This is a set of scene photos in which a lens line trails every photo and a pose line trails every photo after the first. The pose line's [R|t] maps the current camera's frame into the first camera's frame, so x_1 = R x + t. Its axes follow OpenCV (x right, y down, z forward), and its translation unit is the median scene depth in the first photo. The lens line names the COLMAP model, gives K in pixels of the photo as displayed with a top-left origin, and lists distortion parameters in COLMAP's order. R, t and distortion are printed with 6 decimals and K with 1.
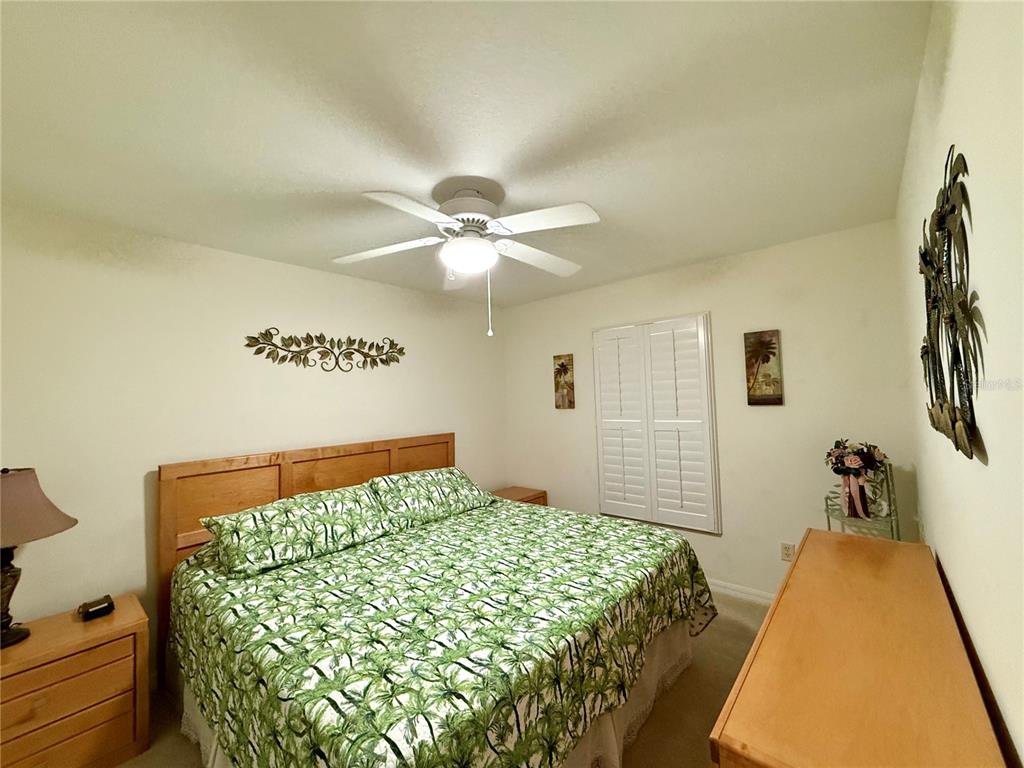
lens RADIAL K [[414.1, 0, 511.6], [0, 414.1, 382.2], [0, 0, 1]] dist [0.005765, 0.000520]
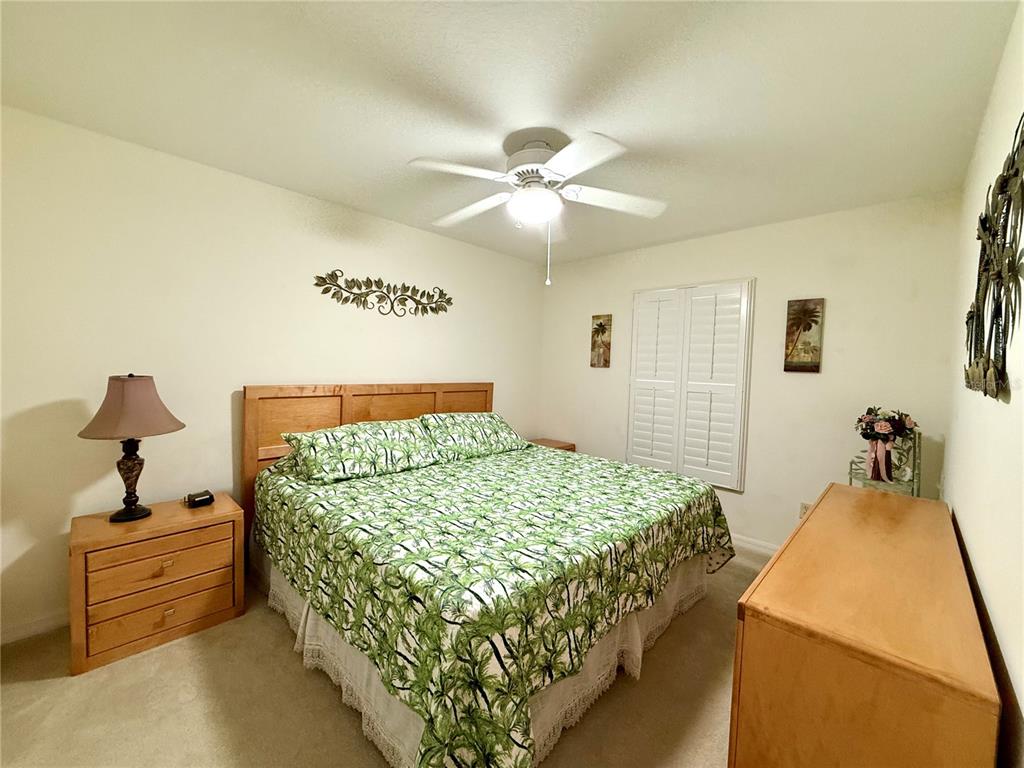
lens RADIAL K [[414.1, 0, 511.6], [0, 414.1, 382.2], [0, 0, 1]] dist [0.005765, 0.000520]
pose [[0.996640, 0.066583, -0.047694, -0.077671], [-0.062493, 0.994618, 0.082637, 0.057520], [0.052940, -0.079378, 0.995438, -0.094246]]
